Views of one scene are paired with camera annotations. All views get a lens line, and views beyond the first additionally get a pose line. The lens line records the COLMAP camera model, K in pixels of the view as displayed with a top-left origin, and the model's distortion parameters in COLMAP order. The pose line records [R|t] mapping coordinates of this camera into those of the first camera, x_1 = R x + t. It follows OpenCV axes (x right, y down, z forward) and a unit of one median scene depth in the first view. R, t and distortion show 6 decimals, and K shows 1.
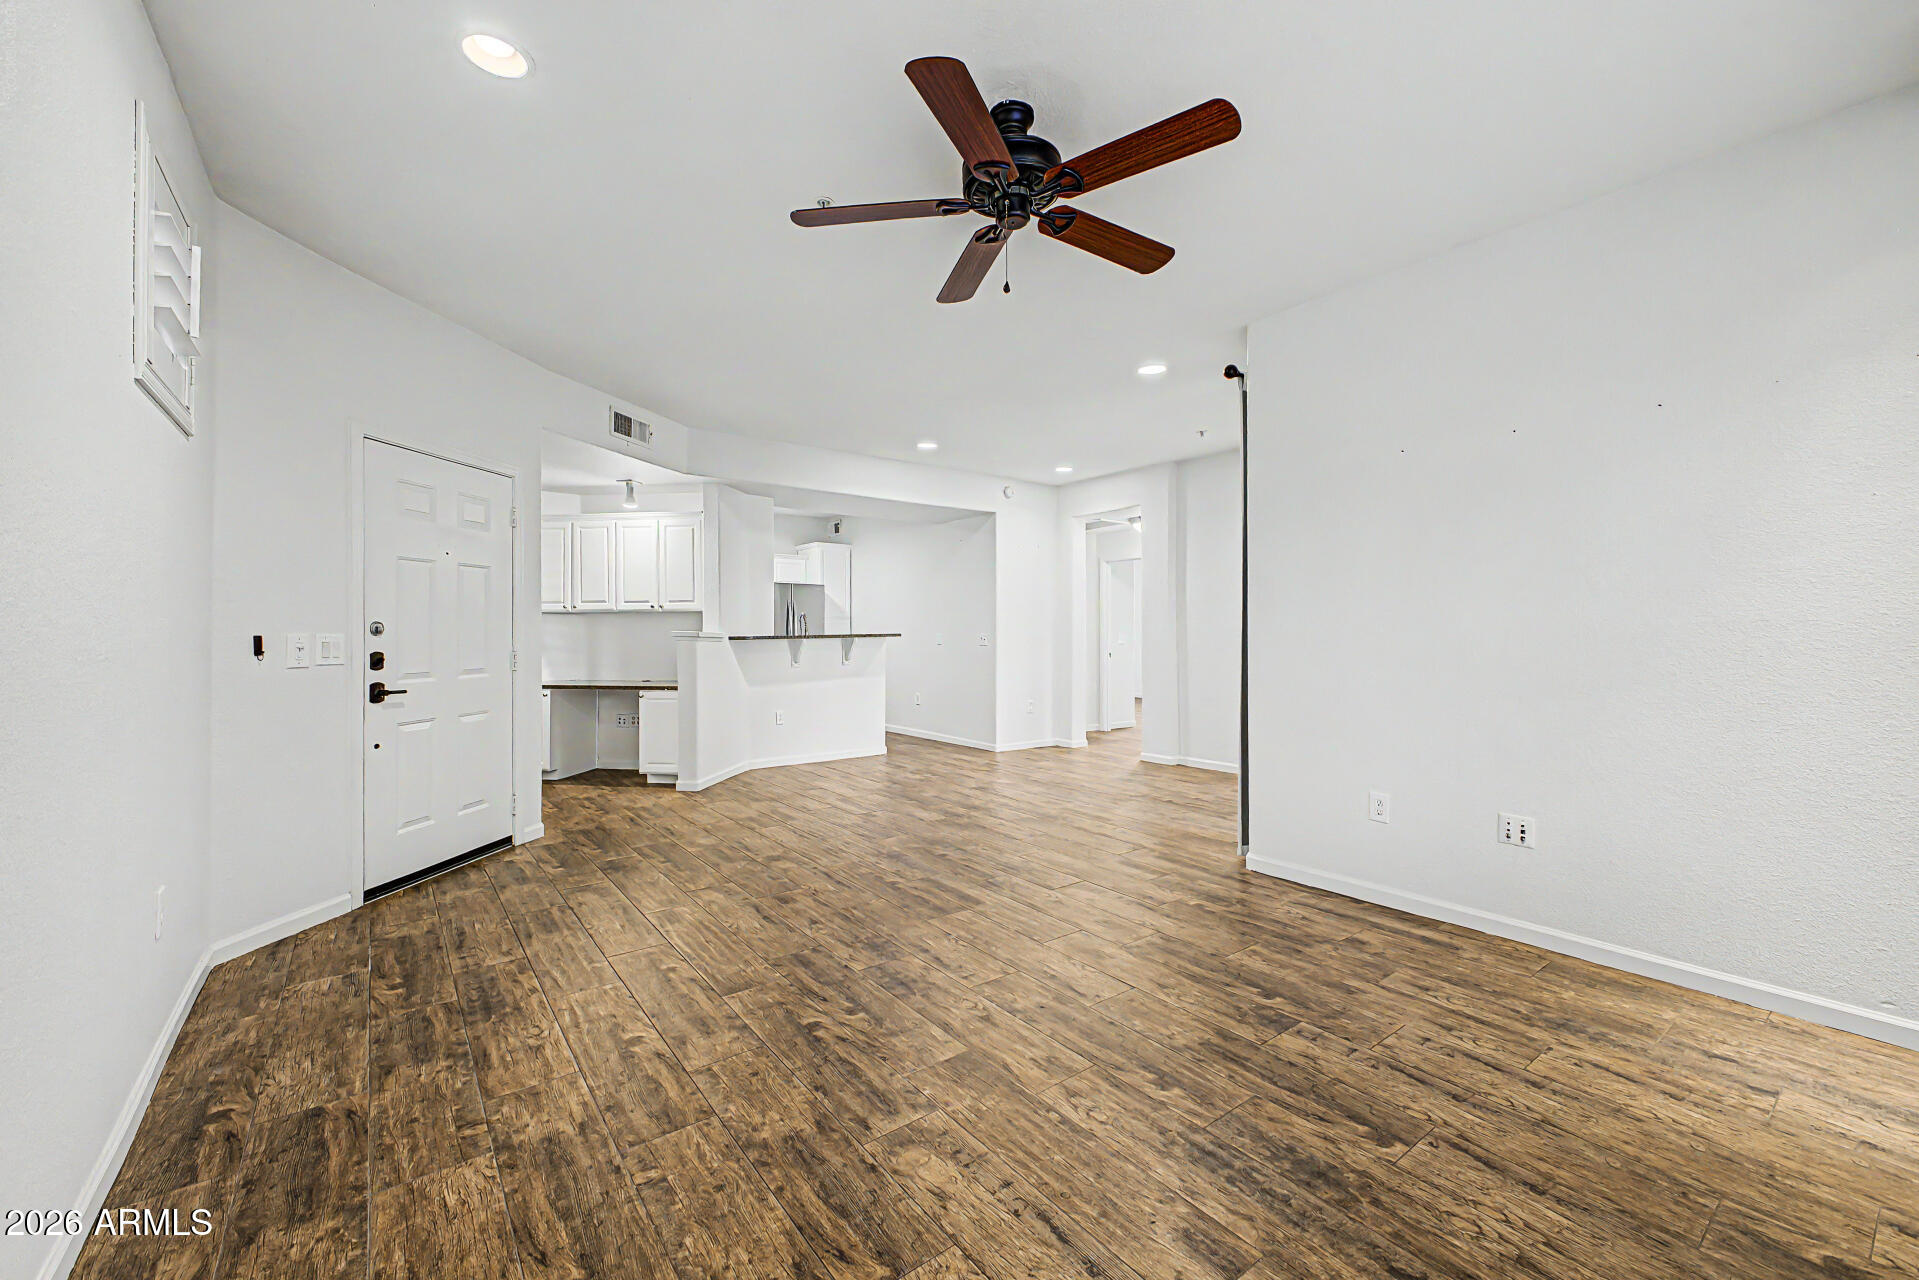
lens RADIAL K [[765.8, 0, 958.8], [0, 765.8, 626.8], [0, 0, 1]] dist [0.030162, -0.008822]
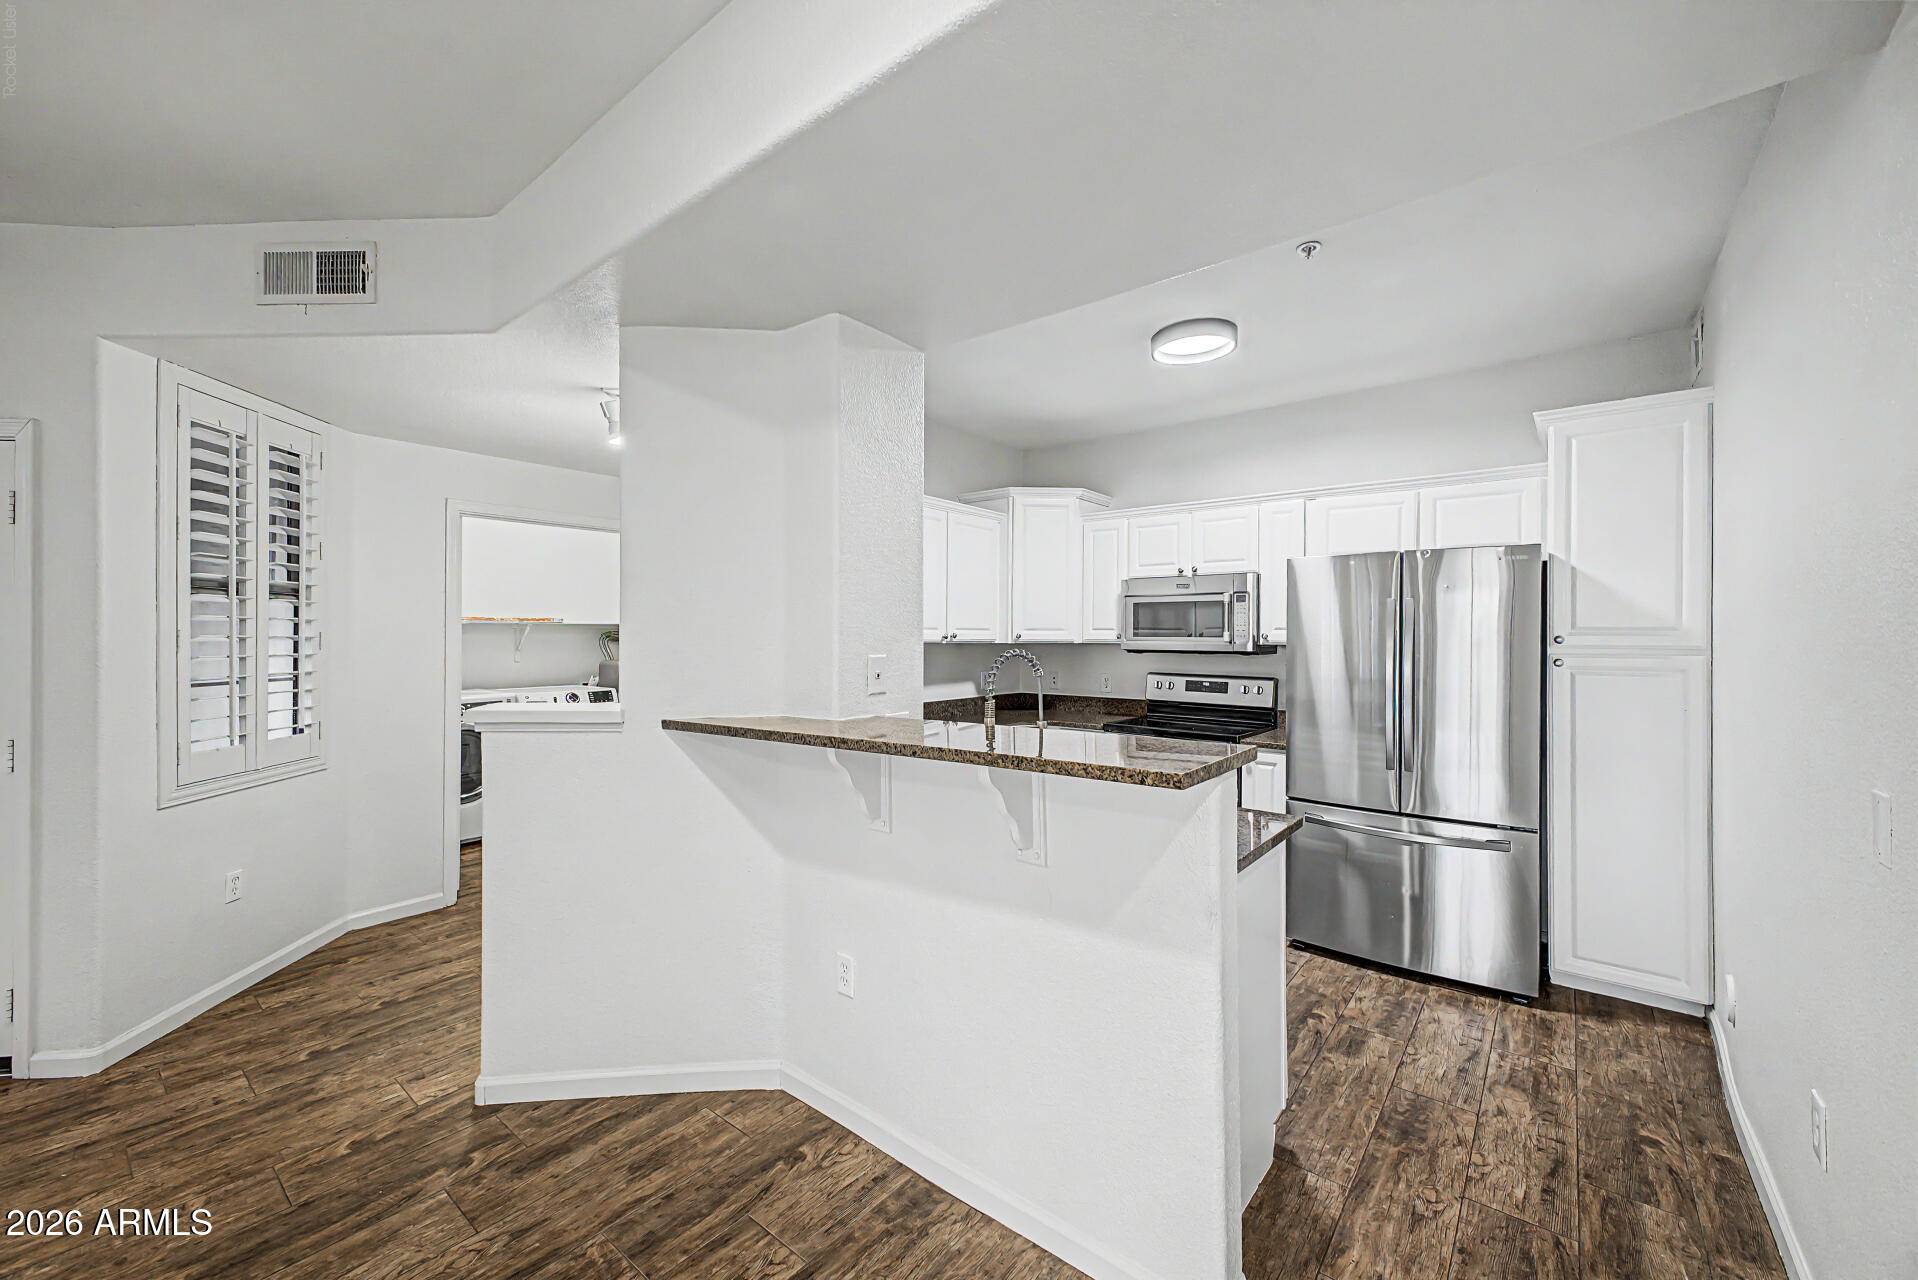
lens RADIAL K [[744.2, 0, 982.4], [0, 744.2, 644.7], [0, 0, 1]] dist [-0.002861, -0.000704]
pose [[0.246357, -0.002746, -0.969175, 0.177299], [0.008327, 0.999965, -0.000717, -0.043144], [0.969143, -0.007894, 0.246371, 2.020067]]
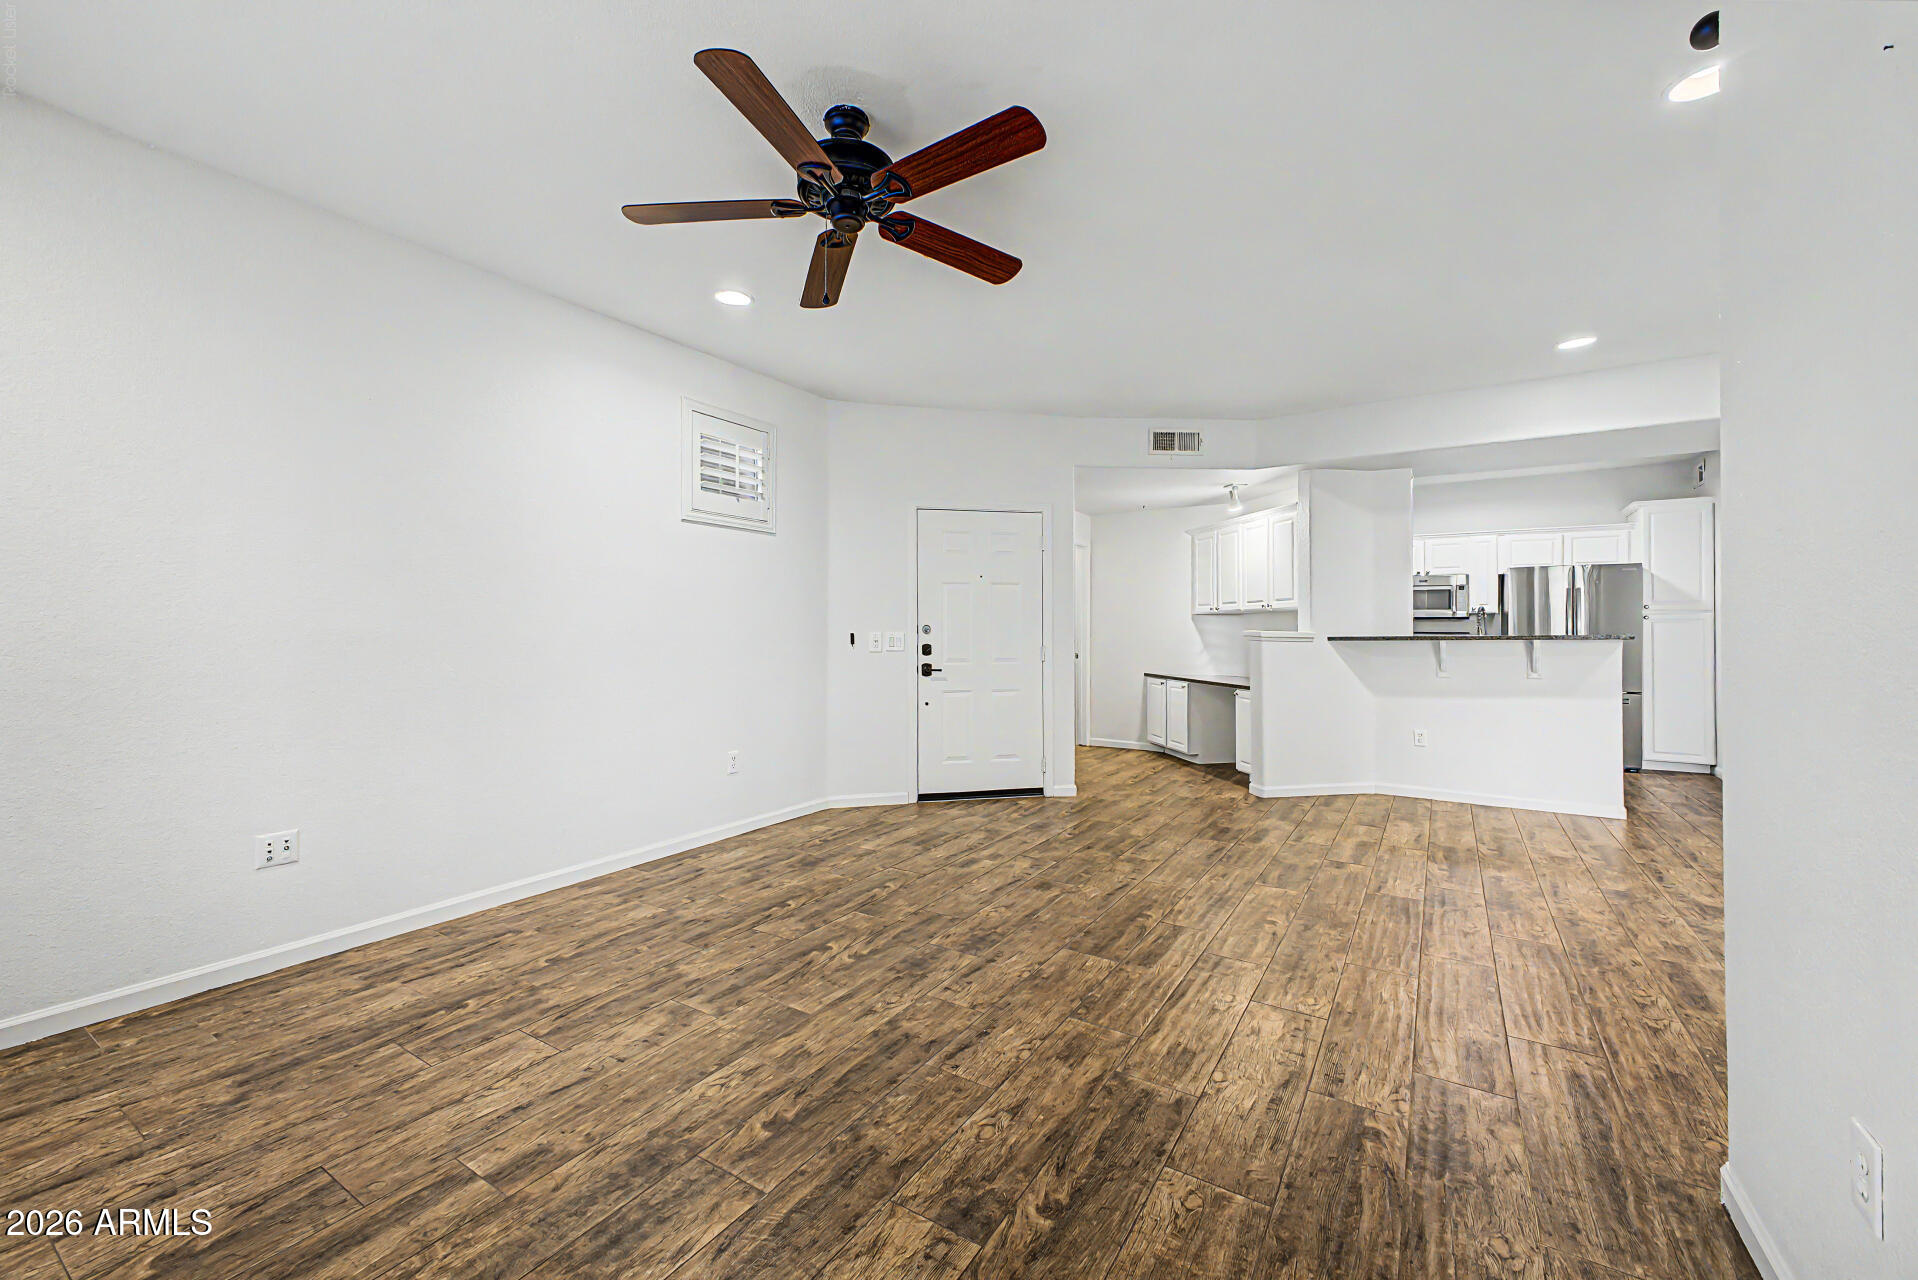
lens RADIAL K [[758.9, 0, 958.1], [0, 758.9, 629.9], [0, 0, 1]] dist [0.026228, -0.009476]
pose [[0.353968, 0.000402, -0.935257, 0.724675], [0.004854, 0.999986, 0.002267, 0.001197], [0.935245, -0.005342, 0.353961, 0.536698]]
